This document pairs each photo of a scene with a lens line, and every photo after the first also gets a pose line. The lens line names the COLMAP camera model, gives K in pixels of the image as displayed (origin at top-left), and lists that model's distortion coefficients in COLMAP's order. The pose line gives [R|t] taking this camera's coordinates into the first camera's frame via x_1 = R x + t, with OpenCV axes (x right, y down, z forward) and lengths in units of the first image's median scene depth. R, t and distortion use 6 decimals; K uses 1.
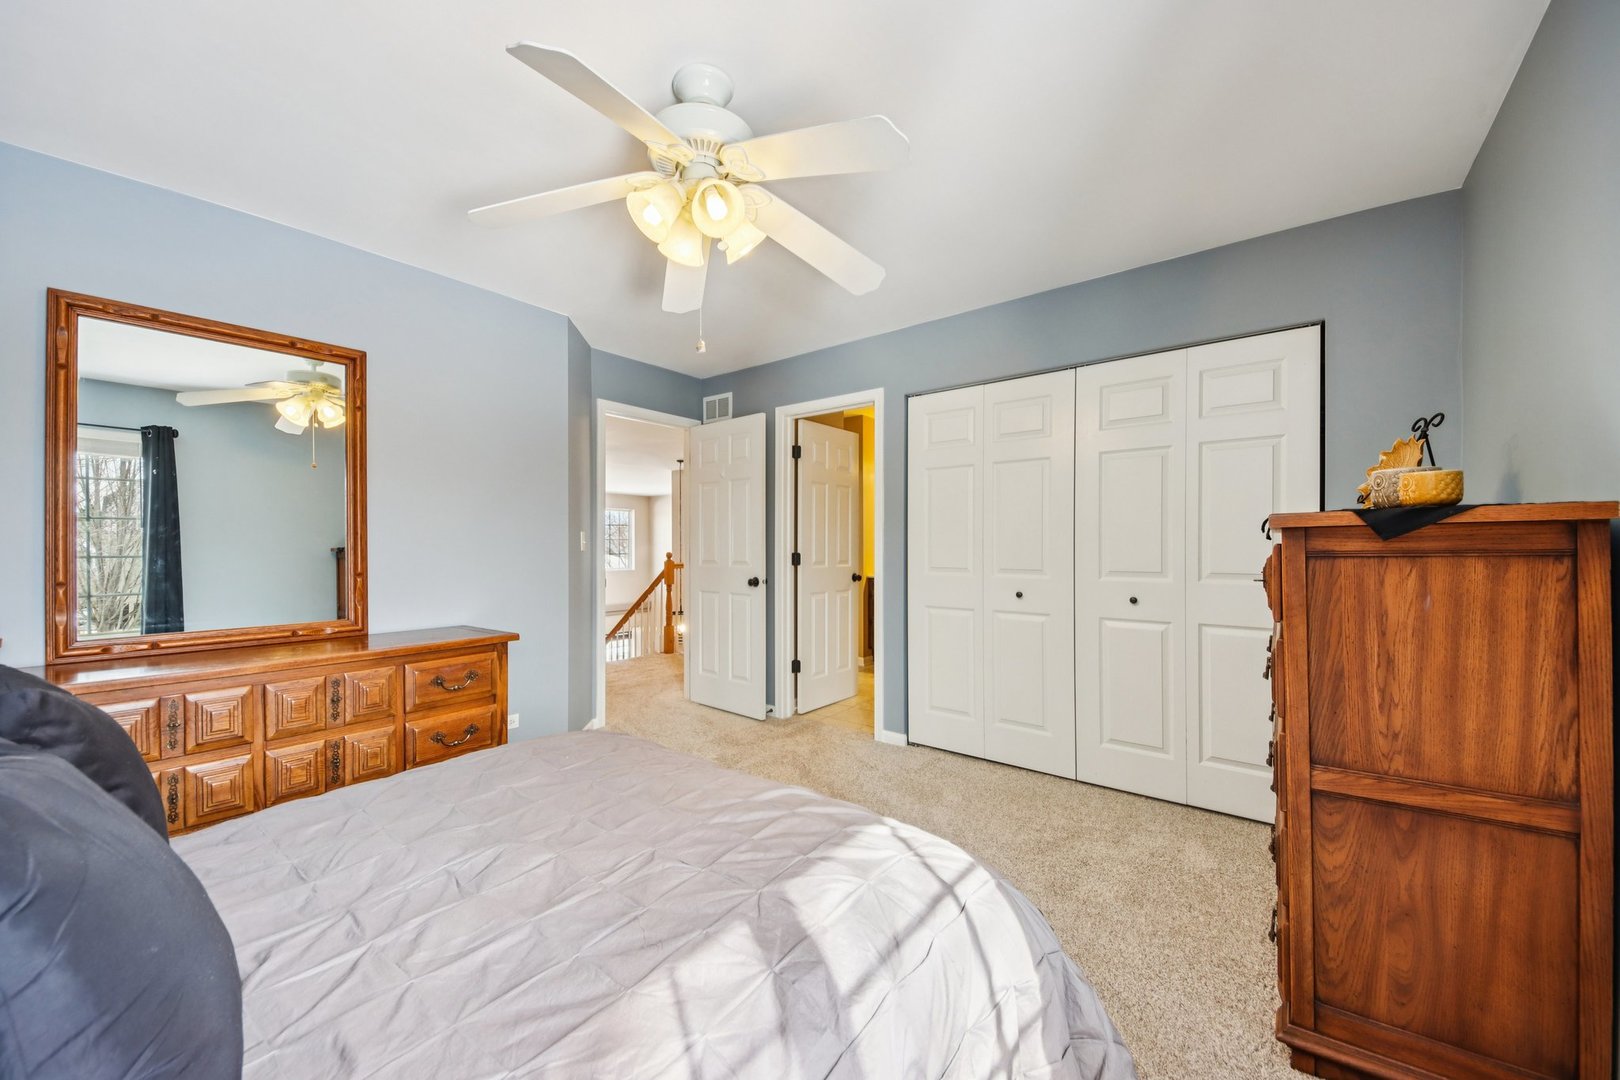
lens RADIAL K [[602.1, 0, 791.8], [0, 602.1, 544.7], [0, 0, 1]] dist [0.035693, -0.019381]
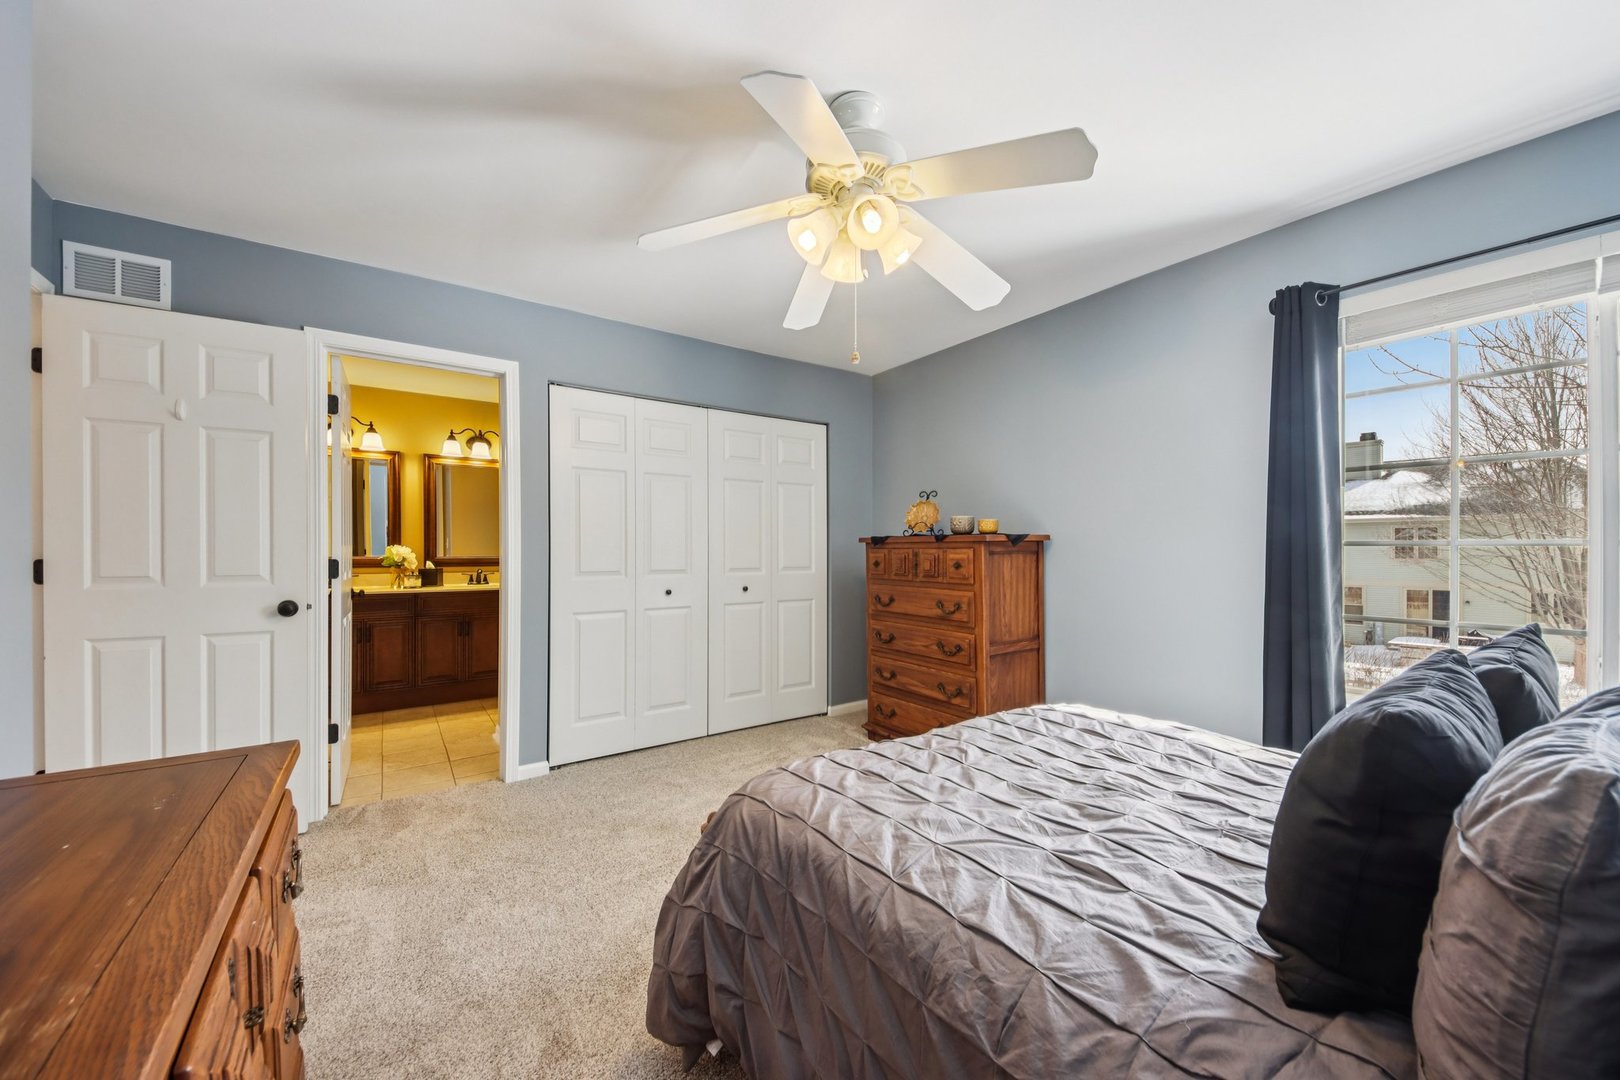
lens RADIAL K [[602.1, 0, 791.8], [0, 602.1, 544.7], [0, 0, 1]] dist [0.035693, -0.019381]
pose [[0.291281, 0.010217, 0.956583, -0.590061], [-0.002300, 0.999948, -0.009980, 0.003783], [-0.956635, 0.000707, 0.291289, 0.408322]]
